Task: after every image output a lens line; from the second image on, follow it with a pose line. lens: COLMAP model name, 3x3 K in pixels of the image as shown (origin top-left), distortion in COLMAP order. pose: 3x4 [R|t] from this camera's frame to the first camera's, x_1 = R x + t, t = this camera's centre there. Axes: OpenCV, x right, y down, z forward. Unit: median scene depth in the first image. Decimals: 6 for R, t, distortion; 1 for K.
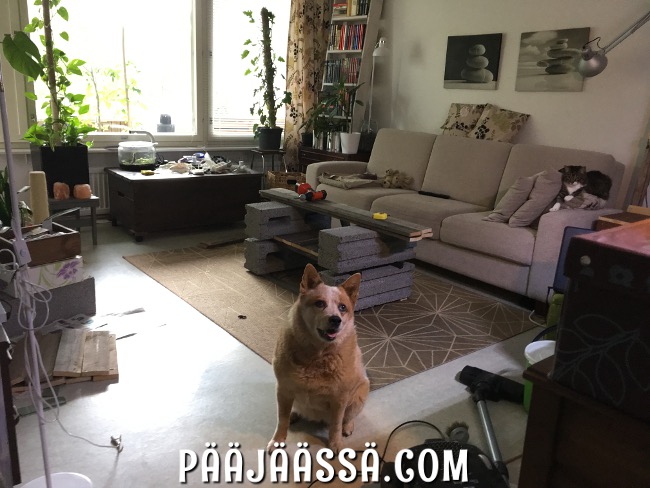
lens RADIAL K [[553.9, 0, 313.4], [0, 553.9, 243.8], [0, 0, 1]] dist [0.068725, -0.089446]
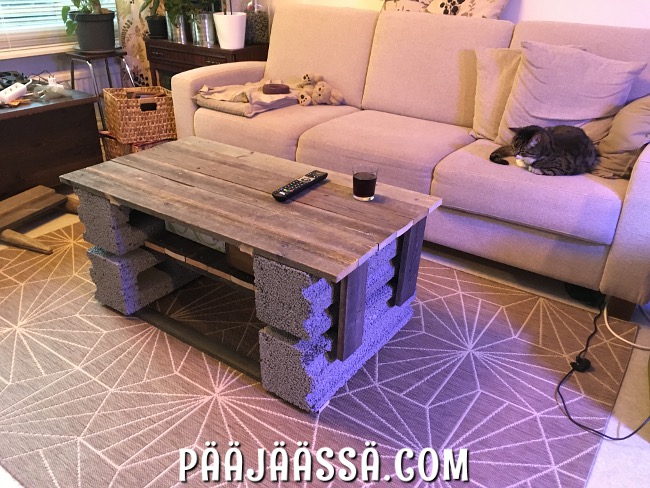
lens RADIAL K [[553.9, 0, 313.4], [0, 553.9, 243.8], [0, 0, 1]] dist [0.068725, -0.089446]
pose [[0.960196, -0.158288, 0.230150, -0.031351], [0.105821, 0.968661, 0.224719, -0.087771], [-0.258508, -0.191420, 0.946854, 0.359813]]
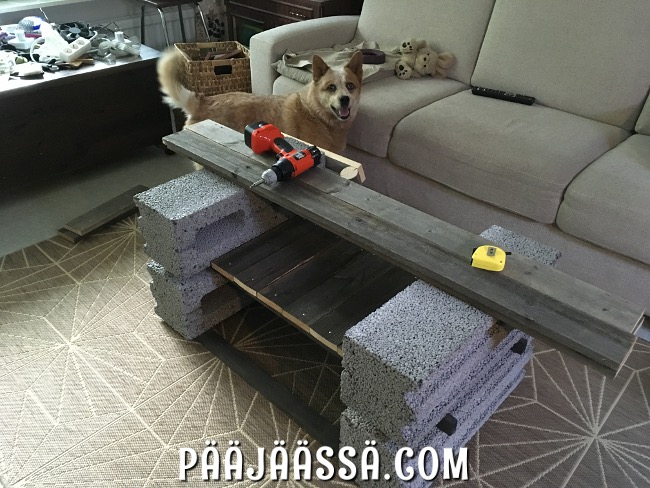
lens RADIAL K [[553.9, 0, 313.4], [0, 553.9, 243.8], [0, 0, 1]] dist [0.068725, -0.089446]
pose [[0.989042, -0.103958, 0.104823, -0.027847], [0.062355, 0.937750, 0.341668, -0.137694], [-0.133817, -0.331388, 0.933957, 0.449088]]
